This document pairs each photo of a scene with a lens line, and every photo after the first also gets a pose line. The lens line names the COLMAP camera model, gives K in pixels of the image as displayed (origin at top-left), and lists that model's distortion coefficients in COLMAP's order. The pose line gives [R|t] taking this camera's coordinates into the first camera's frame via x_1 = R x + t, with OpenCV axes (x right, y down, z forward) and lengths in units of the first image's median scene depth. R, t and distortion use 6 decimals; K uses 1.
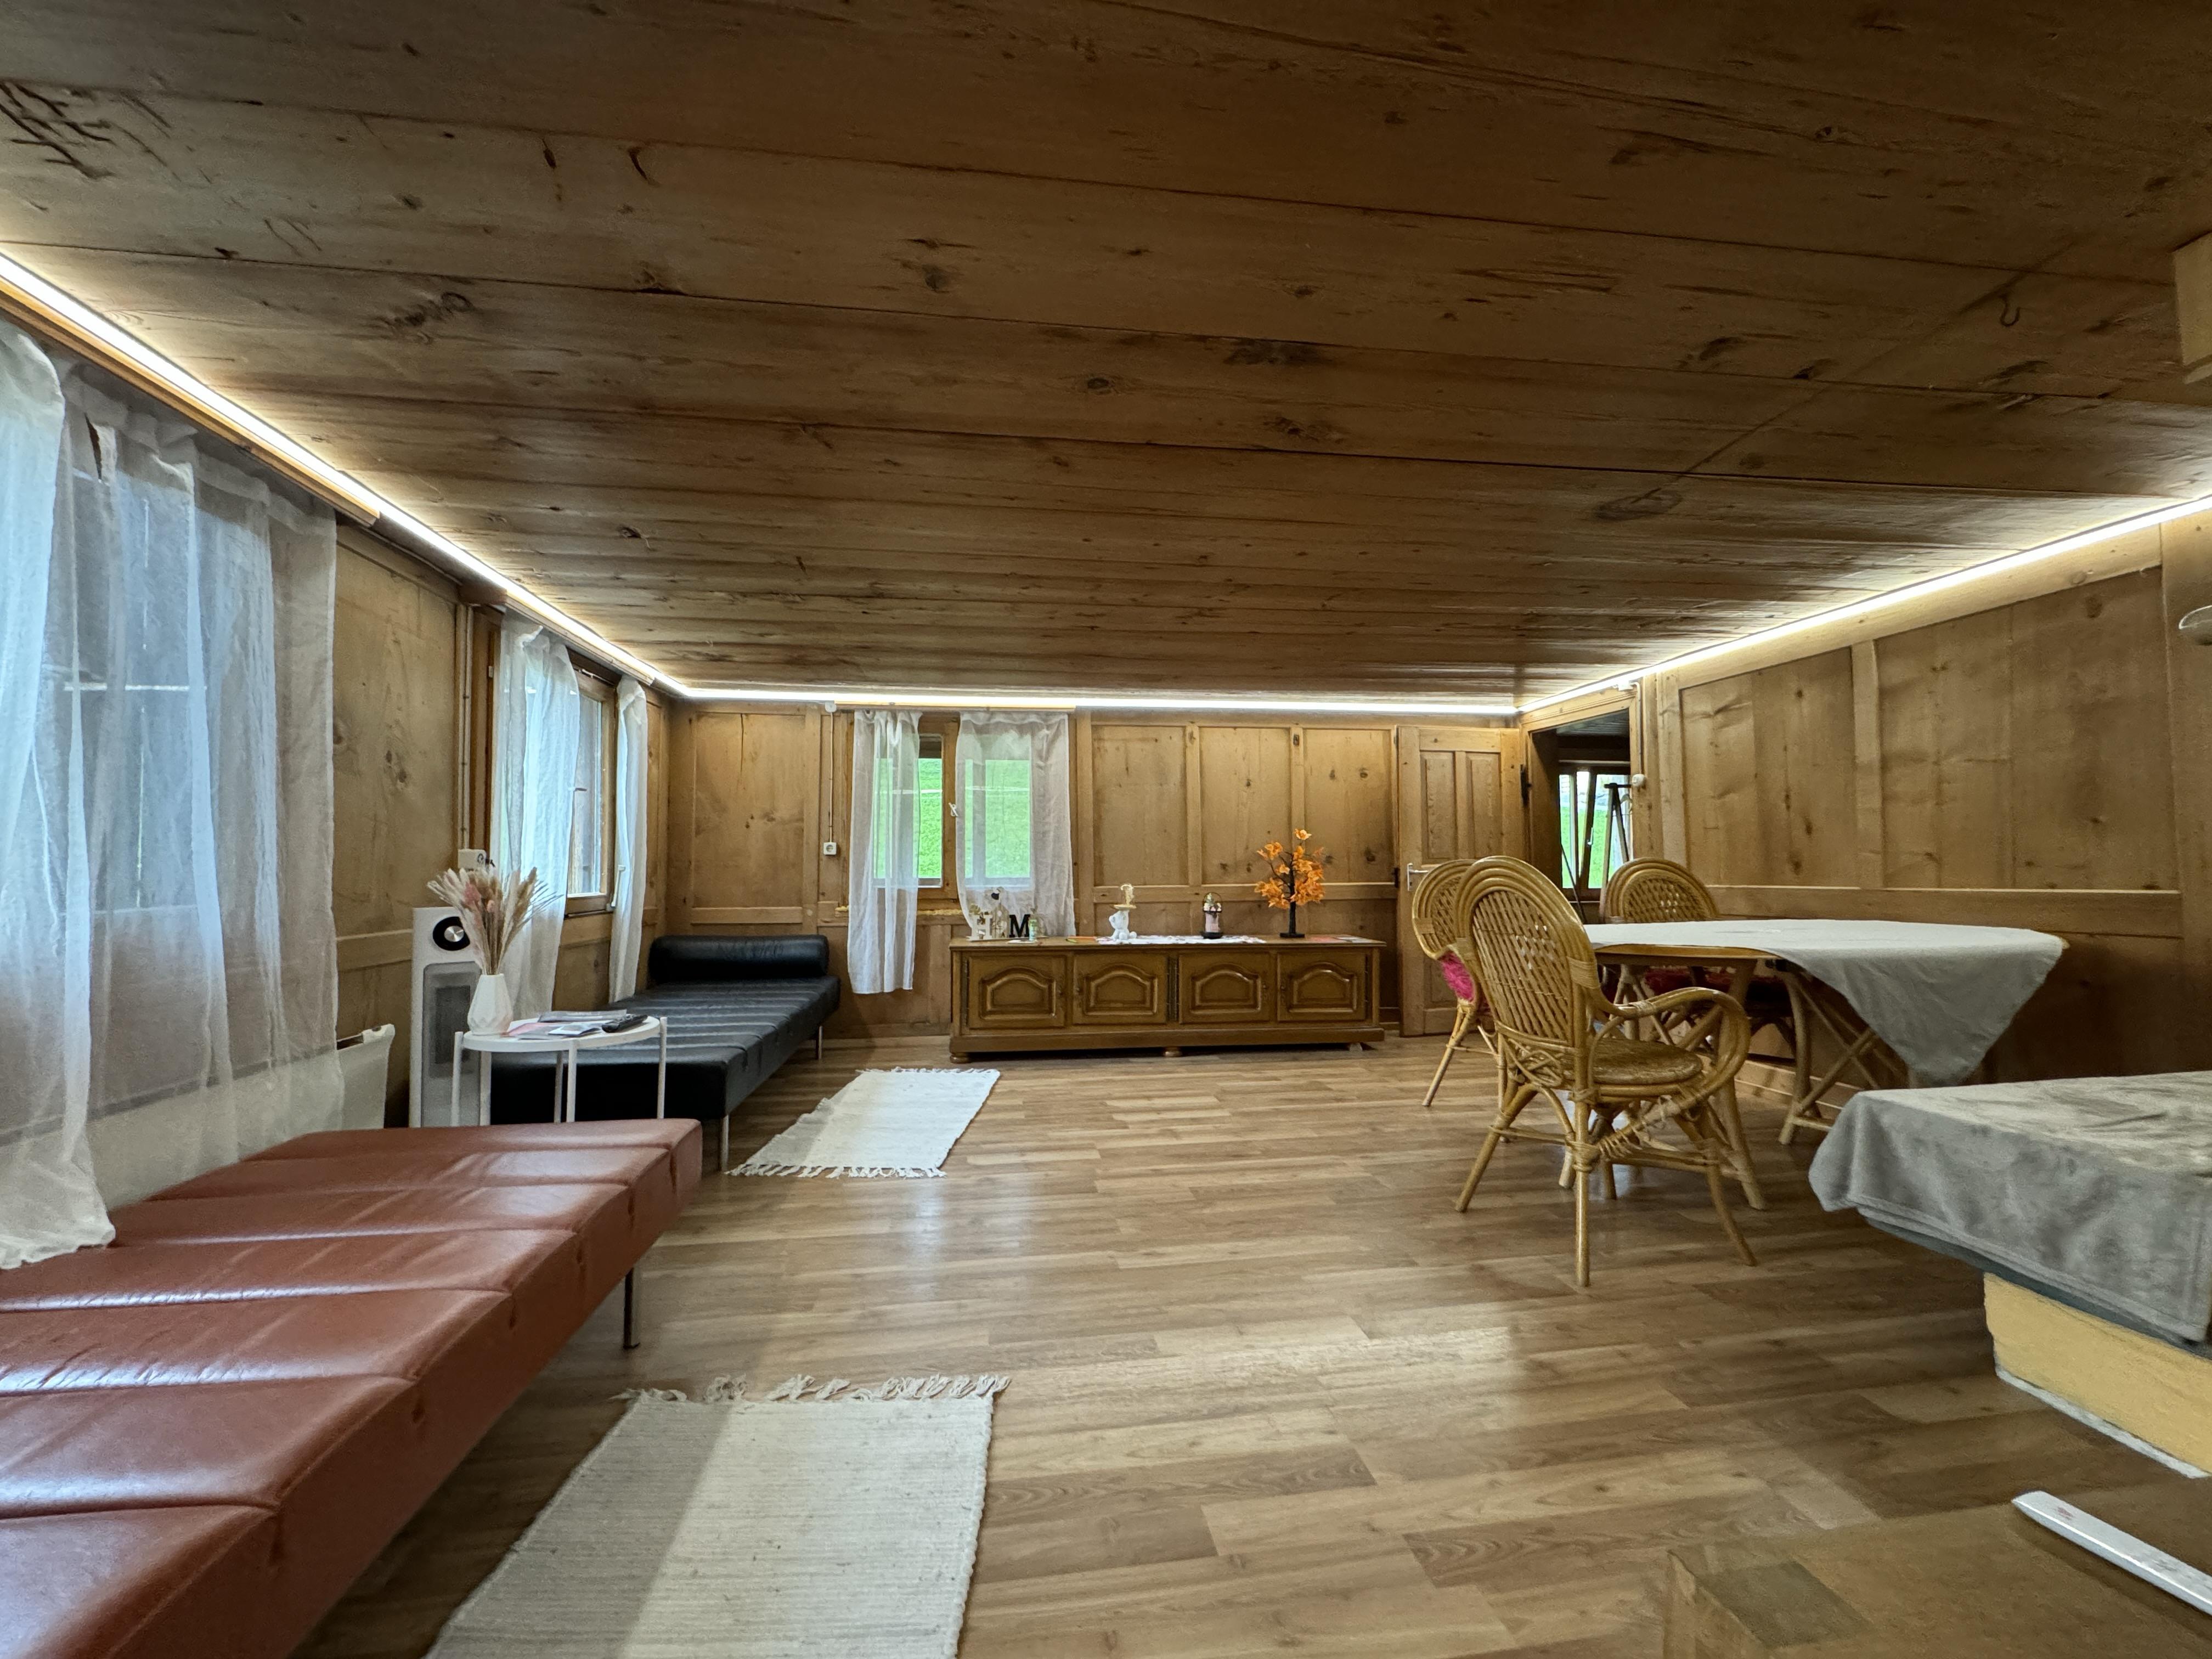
lens RADIAL K [[879.8, 0, 1102.8], [0, 879.8, 831.1], [0, 0, 1]] dist [-0.003009, 0.000223]
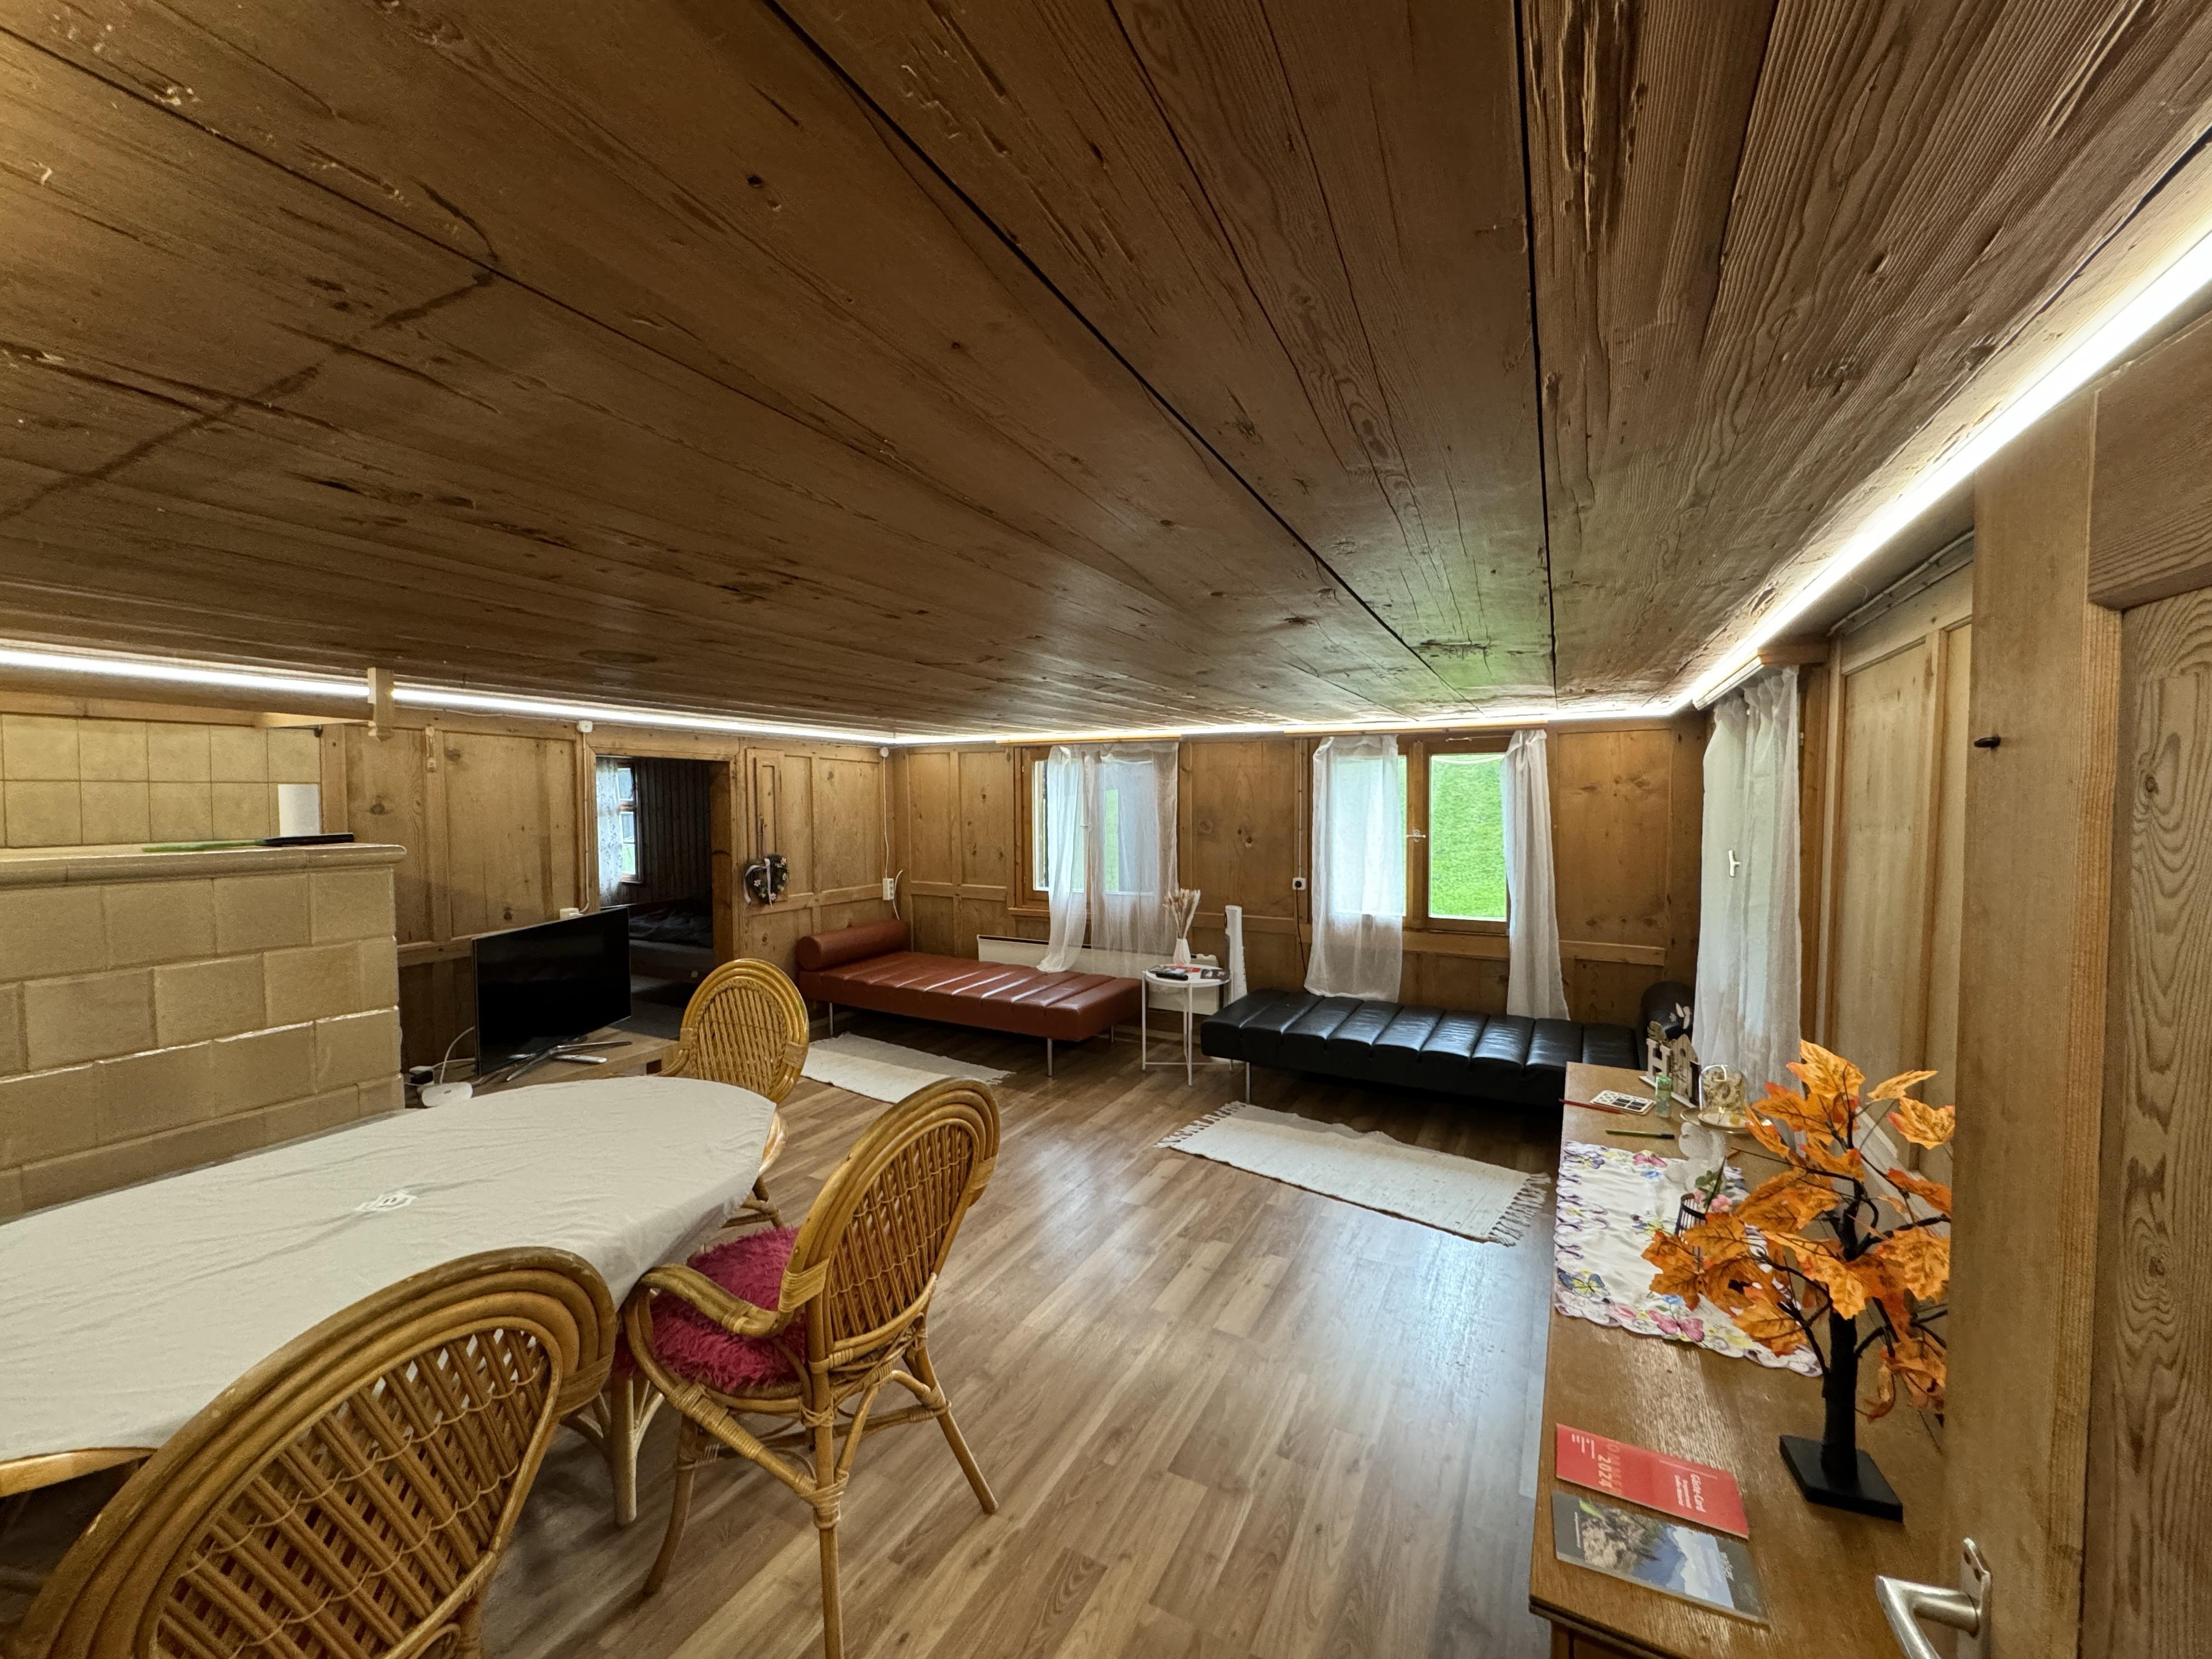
lens RADIAL K [[879.8, 0, 1102.8], [0, 879.8, 831.1], [0, 0, 1]] dist [-0.003009, 0.000223]
pose [[-0.595121, 0.042349, -0.802519, 0.883410], [0.038947, 0.998957, 0.023833, -0.123303], [0.802692, -0.017072, -0.596150, 1.654096]]
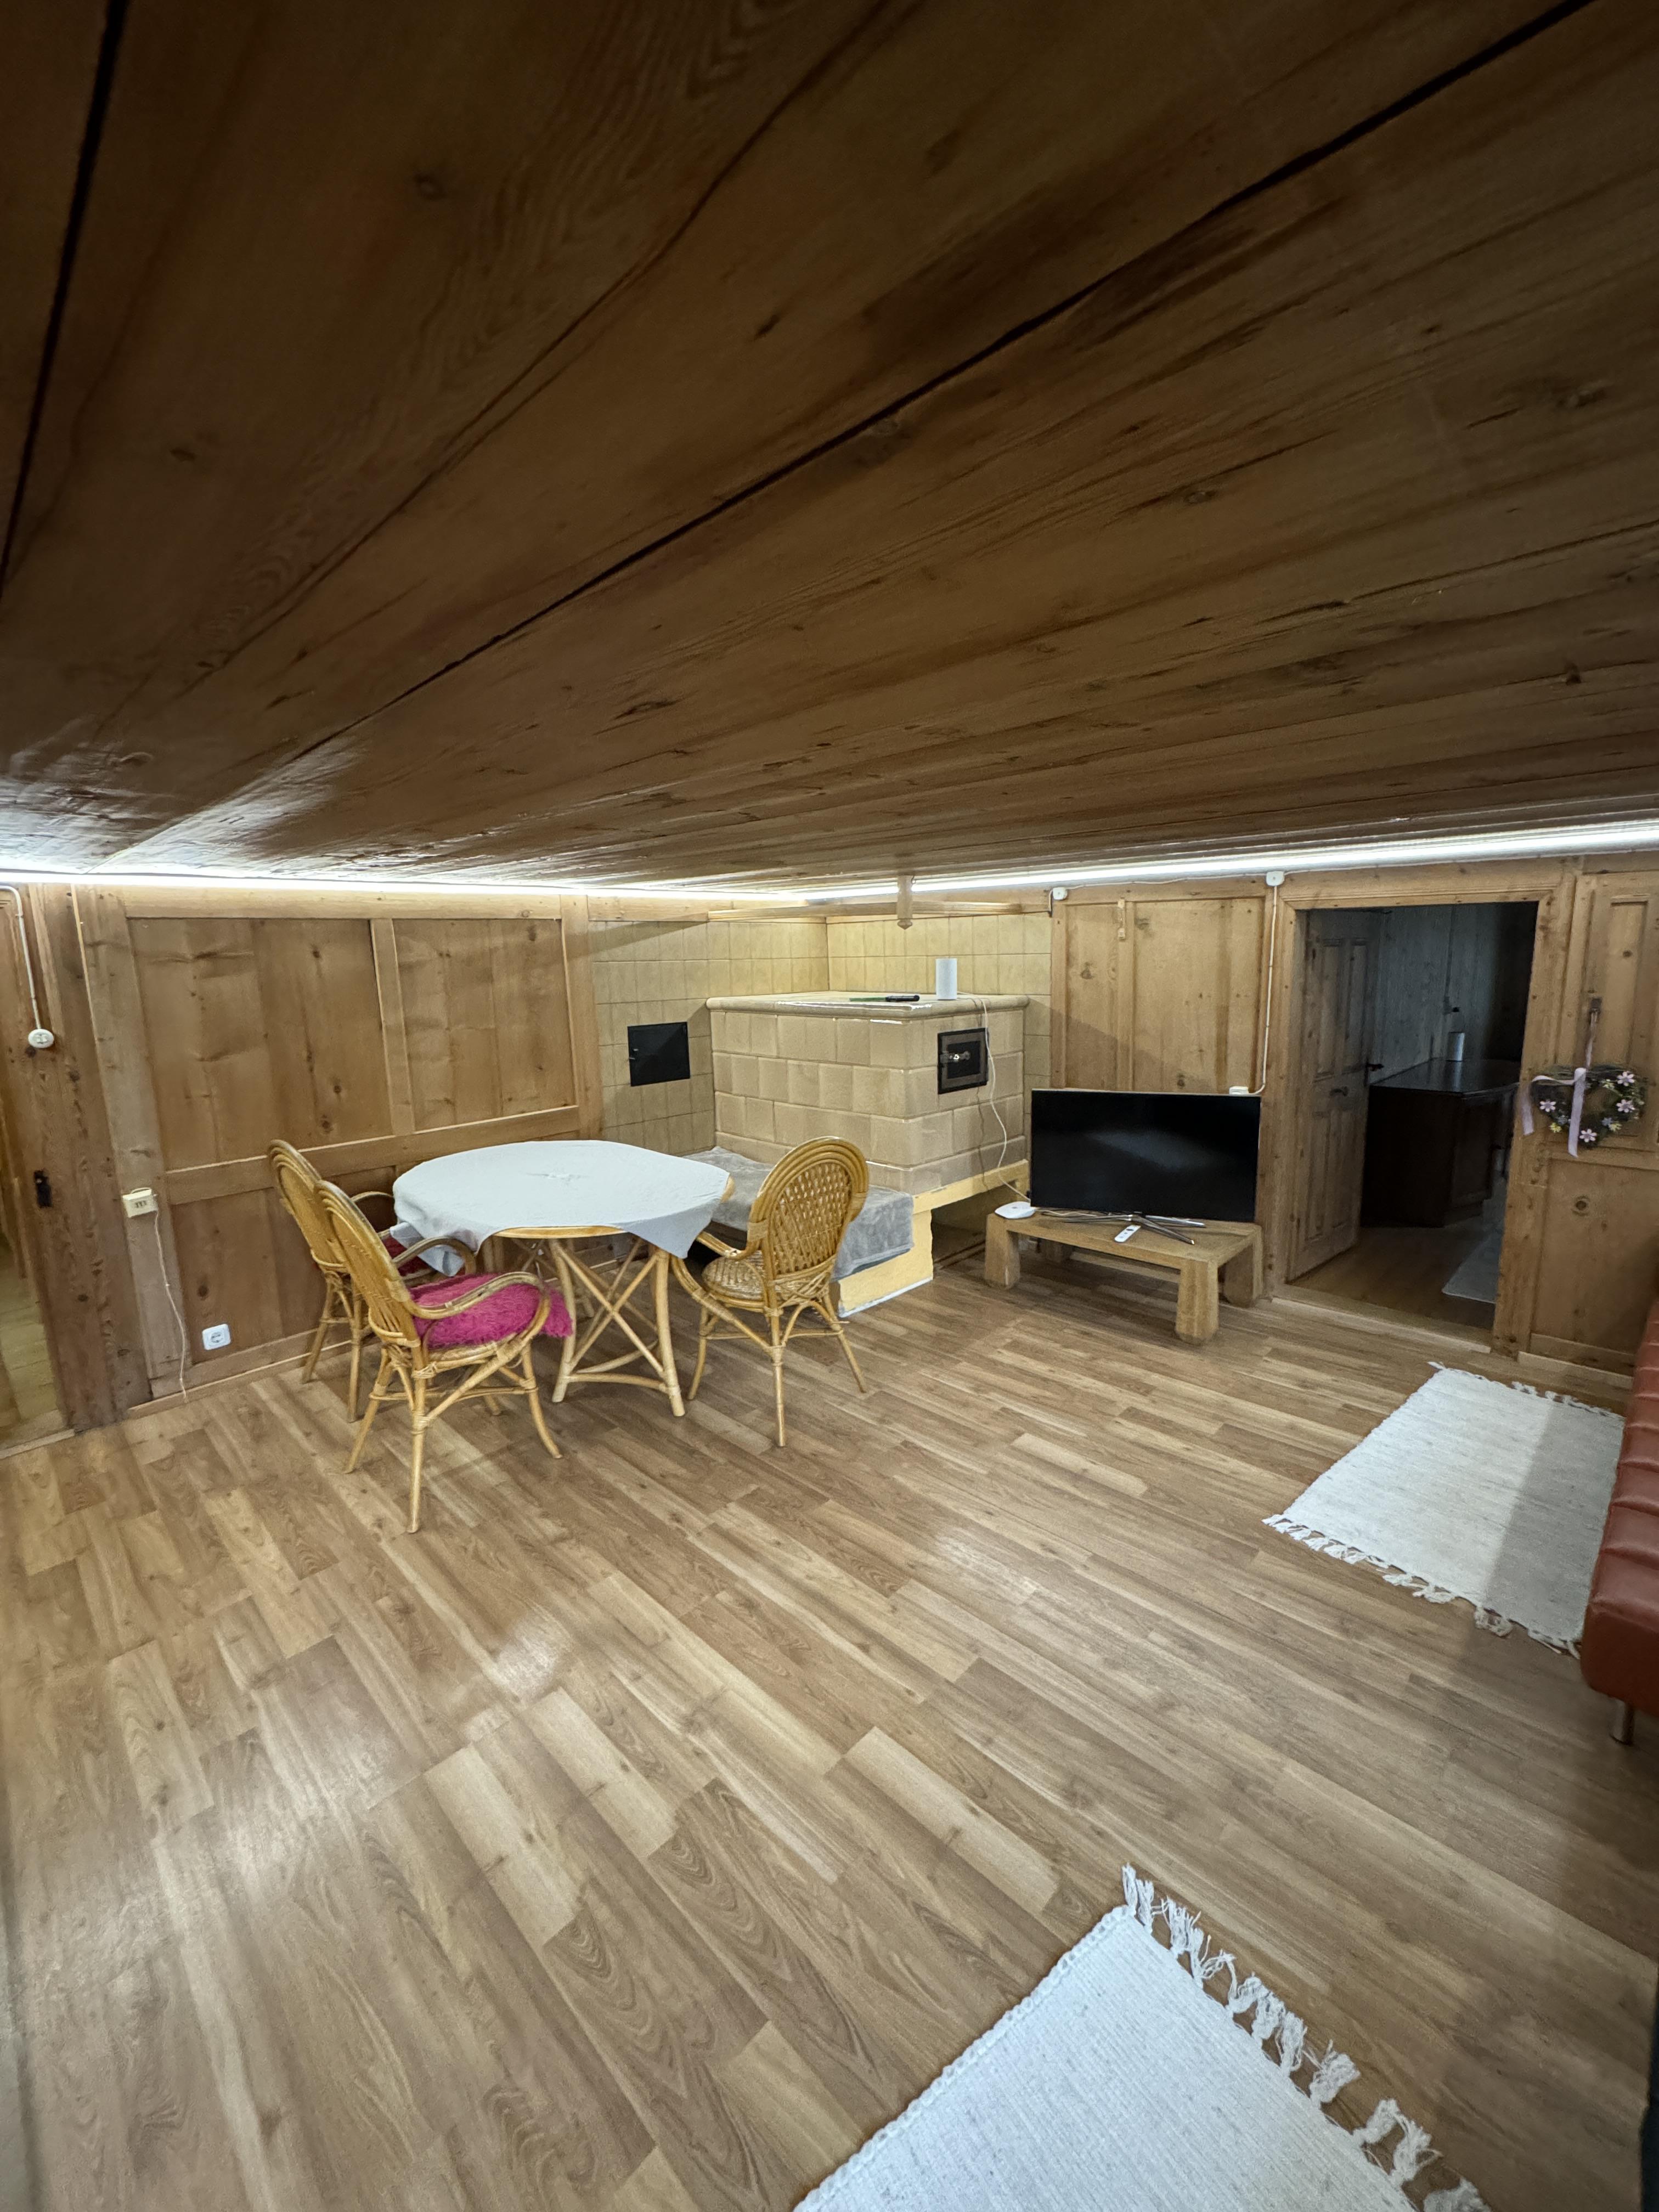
lens RADIAL K [[879.9, 0, 829.5], [0, 879.9, 1106.0], [0, 0, 1]] dist [-0.002454, -0.000050]
pose [[-0.605850, -0.112627, 0.787567, -0.422002], [-0.003001, 0.990245, 0.139302, -0.149356], [-0.795573, 0.082033, -0.600278, 1.359384]]
